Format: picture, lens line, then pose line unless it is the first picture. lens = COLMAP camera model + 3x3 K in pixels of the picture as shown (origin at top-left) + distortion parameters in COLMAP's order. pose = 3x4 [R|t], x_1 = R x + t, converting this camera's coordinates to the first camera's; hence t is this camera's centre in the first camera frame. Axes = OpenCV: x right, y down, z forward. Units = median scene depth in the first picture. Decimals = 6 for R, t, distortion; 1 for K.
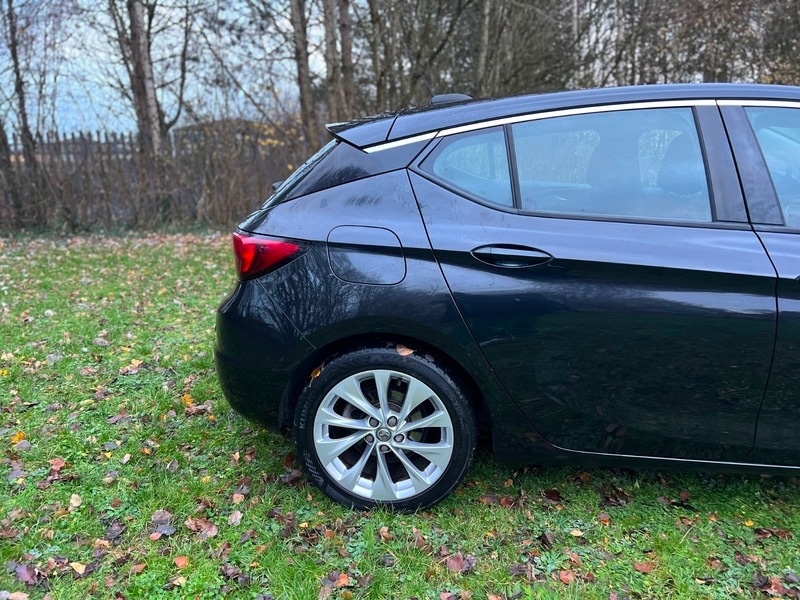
lens RADIAL K [[584.8, 0, 392.5], [0, 584.8, 297.1], [0, 0, 1]] dist [0.052339, -0.055483]
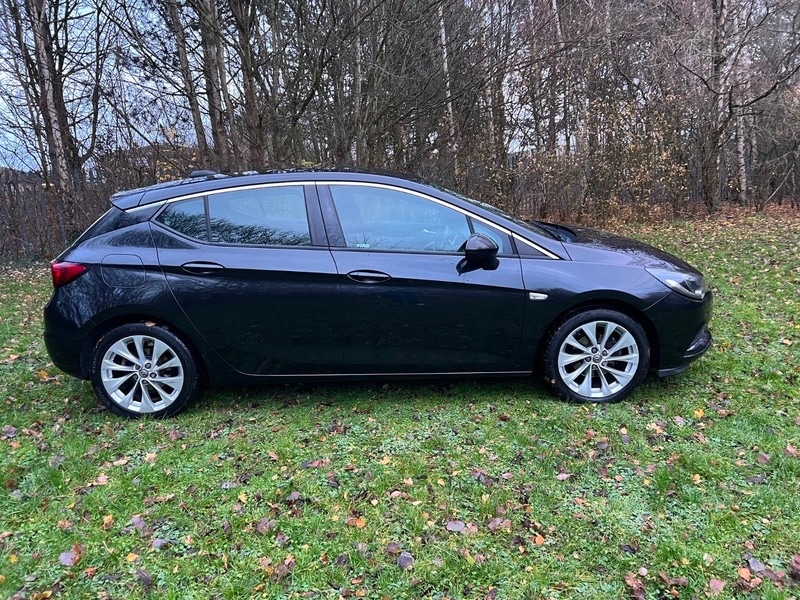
lens RADIAL K [[595.9, 0, 410.2], [0, 595.9, 297.8], [0, 0, 1]] dist [0.048983, -0.054530]
pose [[0.993677, -0.045588, 0.102605, 0.594308], [0.048738, 0.998408, -0.028398, 0.098833], [-0.101147, 0.033219, 0.994317, -0.851704]]
